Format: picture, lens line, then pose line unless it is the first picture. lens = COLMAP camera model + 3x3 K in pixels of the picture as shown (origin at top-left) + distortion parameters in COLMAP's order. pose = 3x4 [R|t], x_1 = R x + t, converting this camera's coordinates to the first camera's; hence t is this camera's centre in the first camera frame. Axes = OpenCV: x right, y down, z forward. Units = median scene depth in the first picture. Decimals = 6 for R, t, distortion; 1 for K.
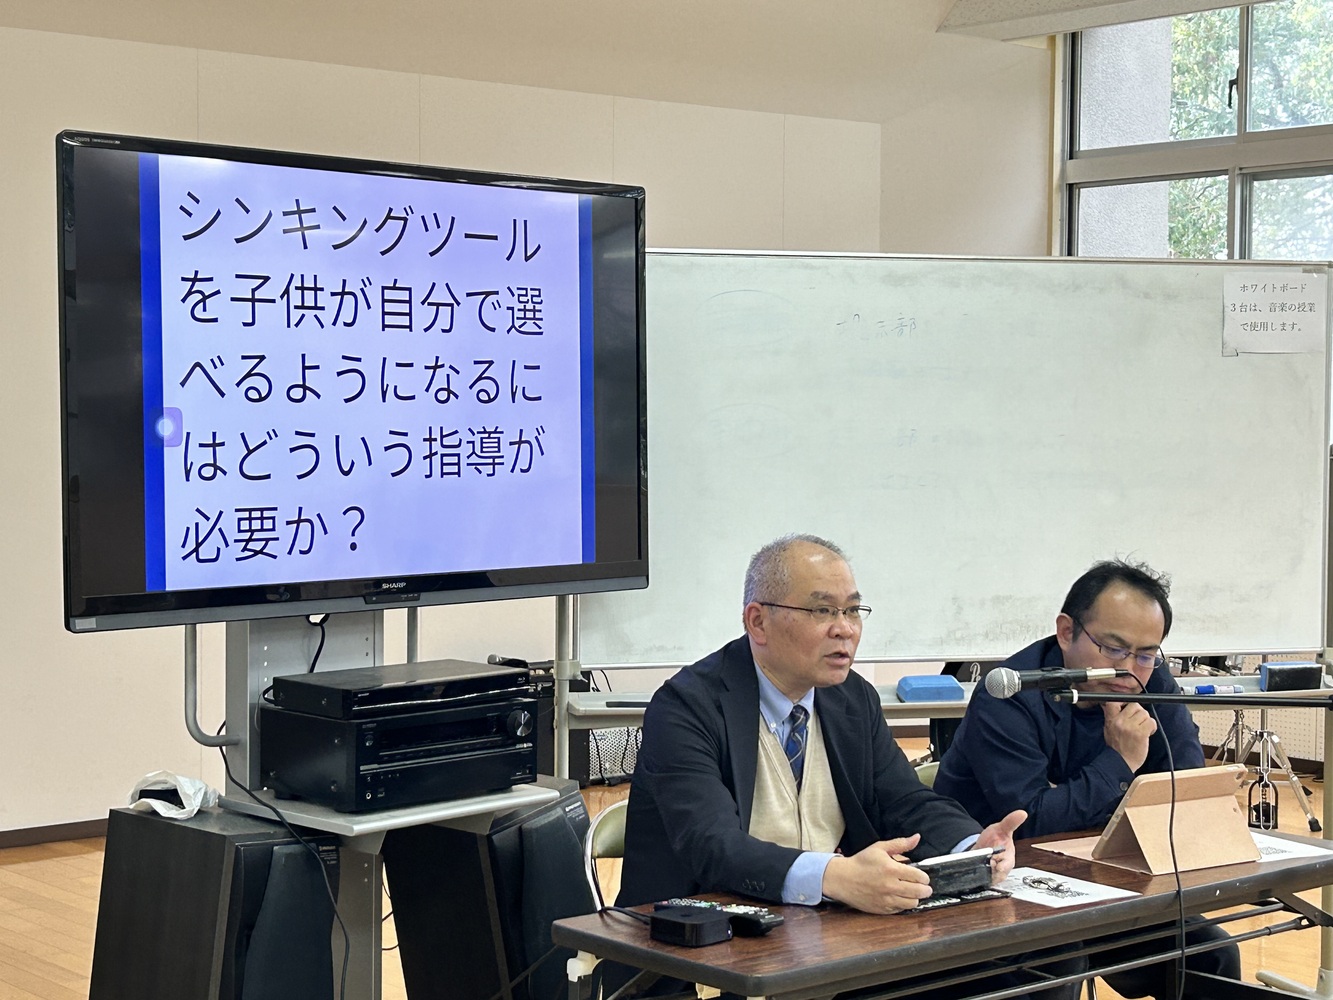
lens RADIAL K [[2384.4, 0, 679.3], [0, 2384.4, 501.0], [0, 0, 1]] dist [0.122174, 0.000000]
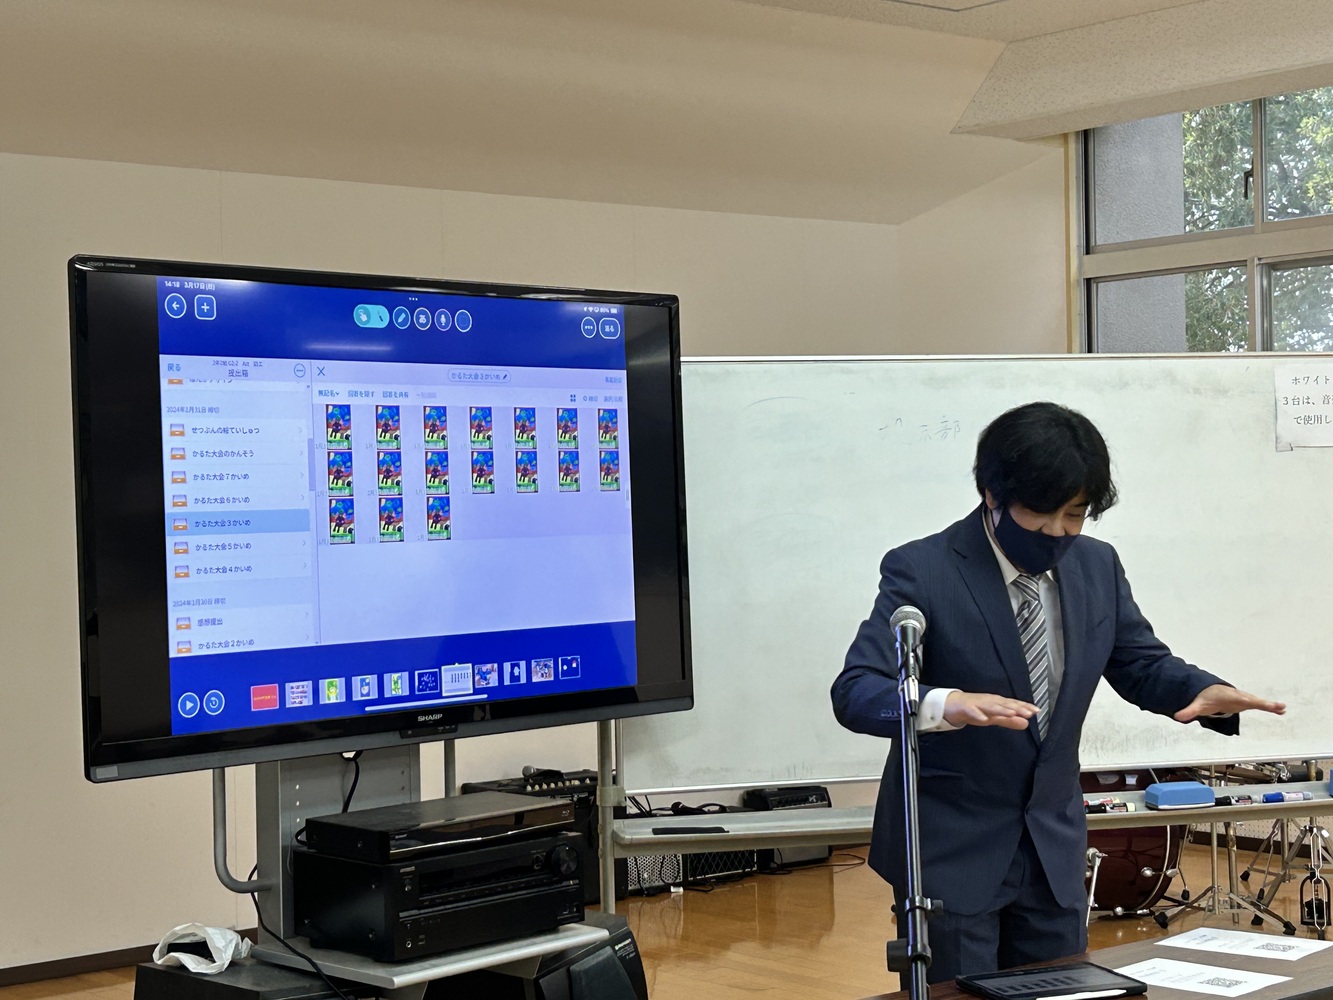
lens RADIAL K [[2303.5, 0, 676.1], [0, 2303.5, 501.2], [0, 0, 1]] dist [0.119797, 0.000000]
pose [[0.999572, -0.028155, -0.007975, -0.011071], [0.027813, 0.998808, -0.040117, -0.011030], [0.009095, 0.039878, 0.999163, 0.072912]]
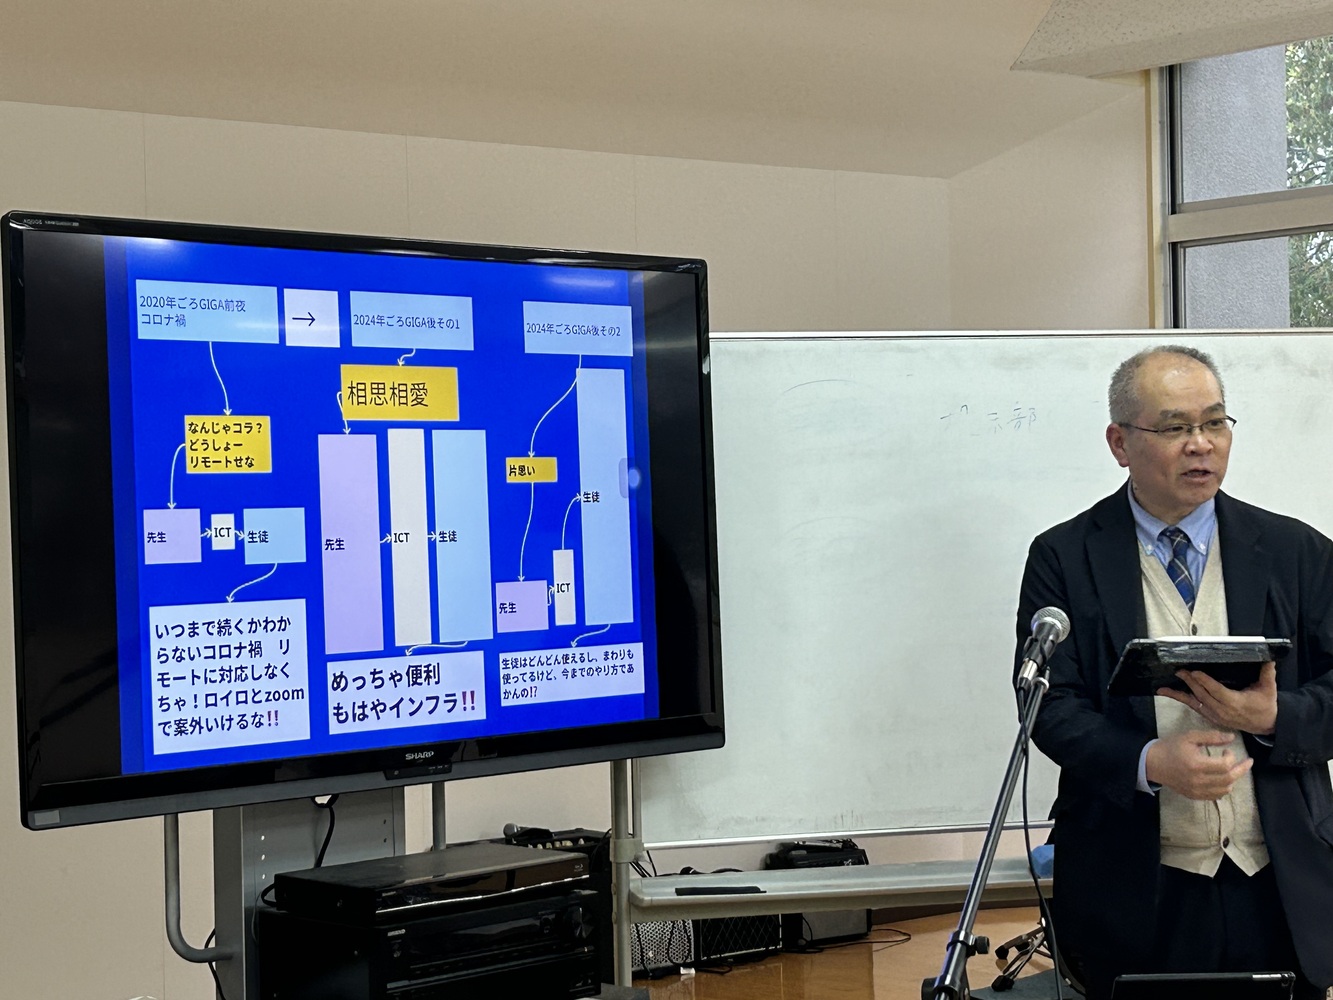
lens RADIAL K [[2783.8, 0, 698.3], [0, 2783.8, 503.3], [0, 0, 1]] dist [0.132071, 0.000000]
pose [[0.999563, -0.029359, 0.003391, -0.024706], [0.029478, 0.998618, -0.043500, -0.006126], [-0.002109, 0.043581, 0.999048, 0.045861]]
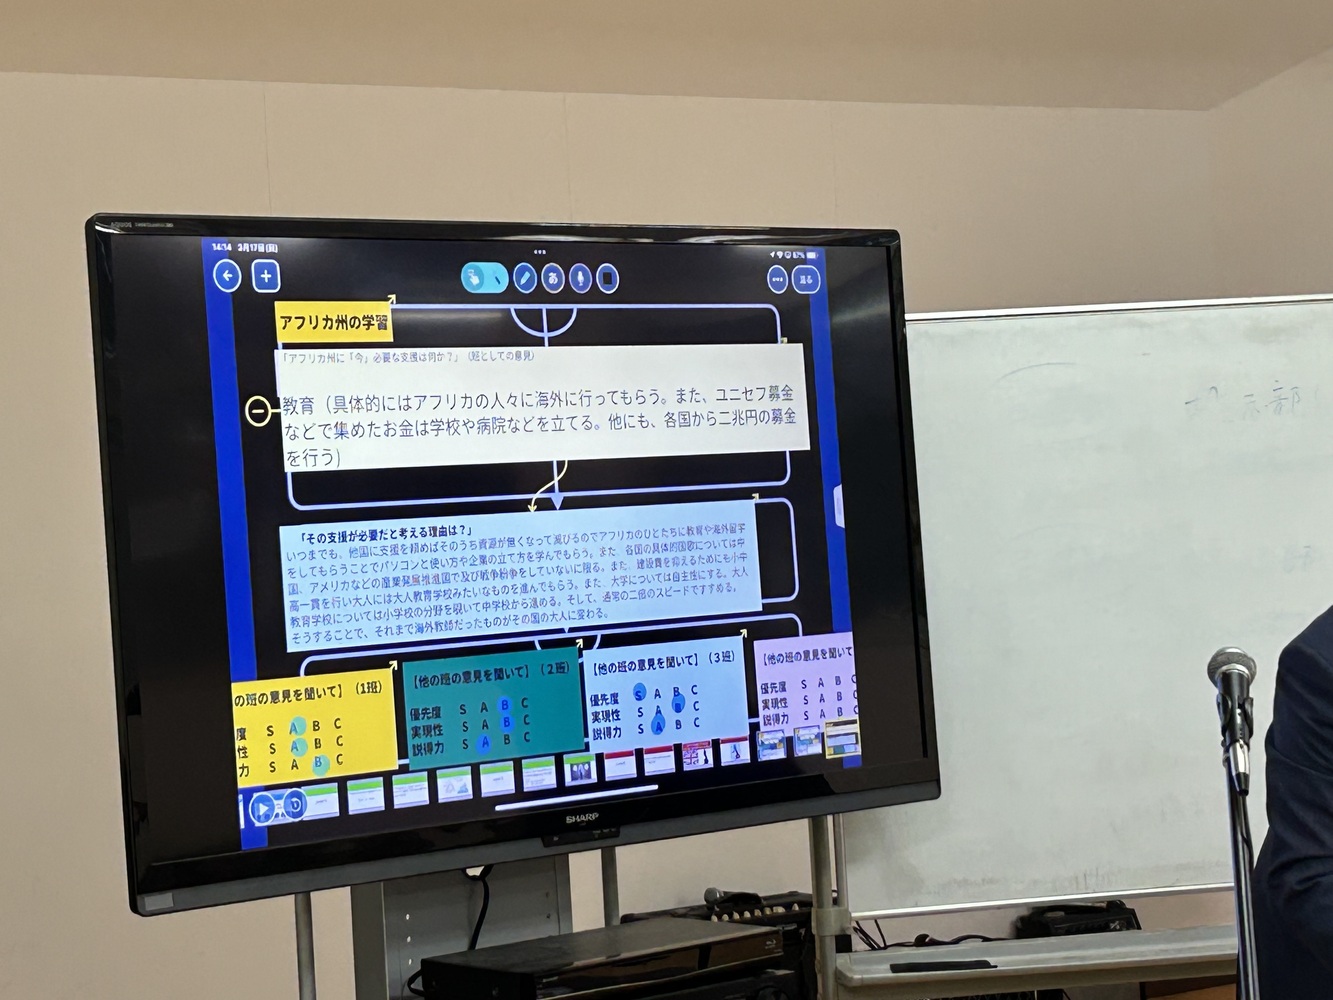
lens RADIAL K [[3275.2, 0, 663.3], [0, 3275.2, 480.4], [0, 0, 1]] dist [0.181122, 0.000000]
pose [[0.994679, -0.064366, -0.080446, -0.011257], [0.060130, 0.996728, -0.054013, -0.009862], [0.083660, 0.048888, 0.995294, 0.033742]]
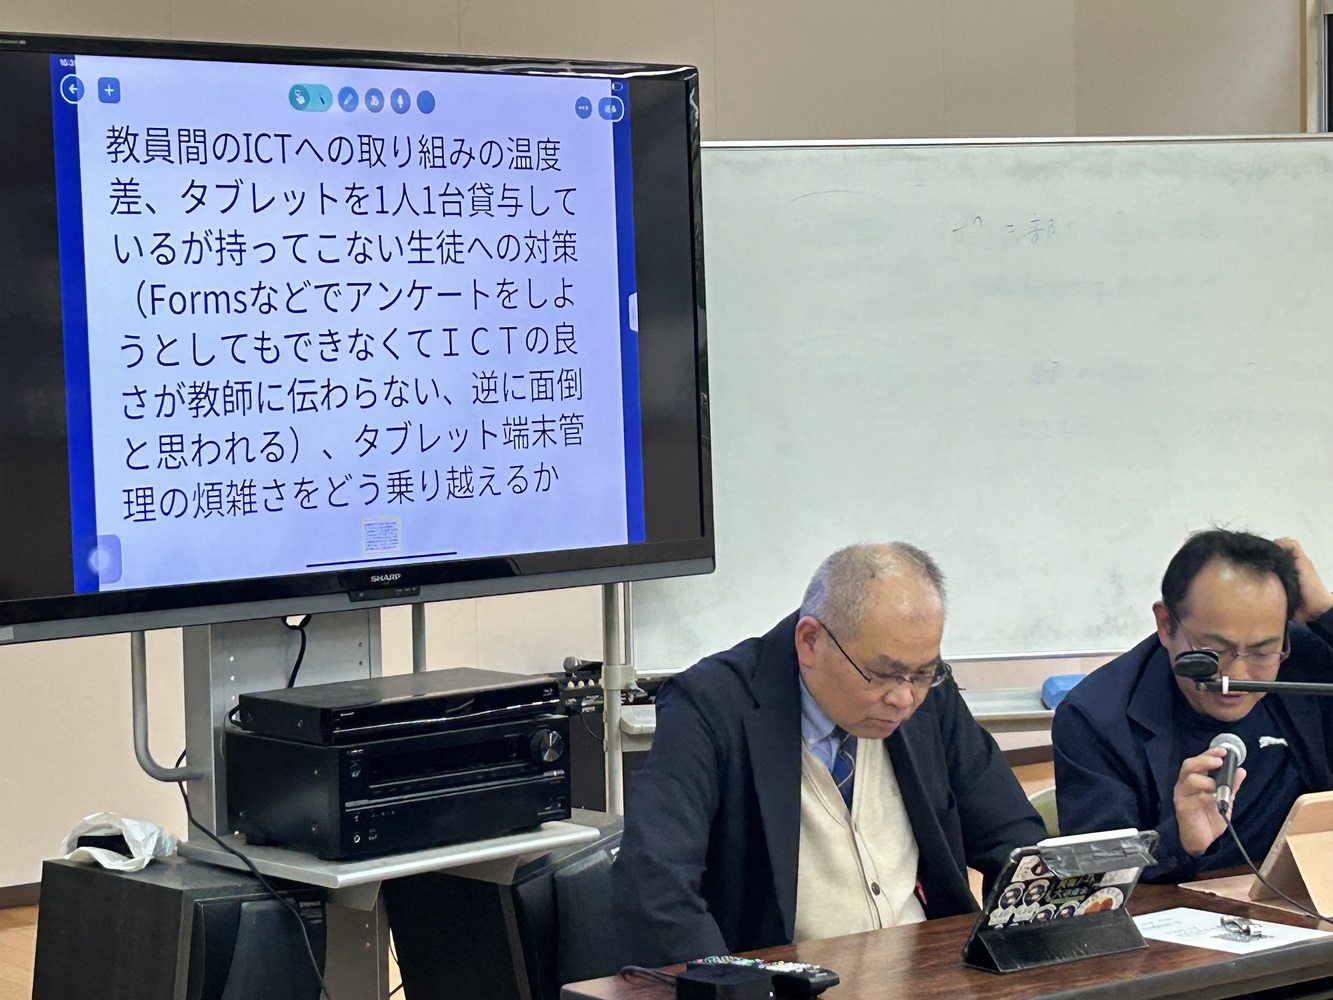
lens RADIAL K [[3234.9, 0, 711.3], [0, 3234.9, 491.0], [0, 0, 1]] dist [0.135269, 0.000000]
pose [[0.998334, -0.024276, -0.052340, 0.046034], [0.025062, 0.999582, 0.014416, -0.006520], [0.051969, -0.015704, 0.998525, -0.079452]]
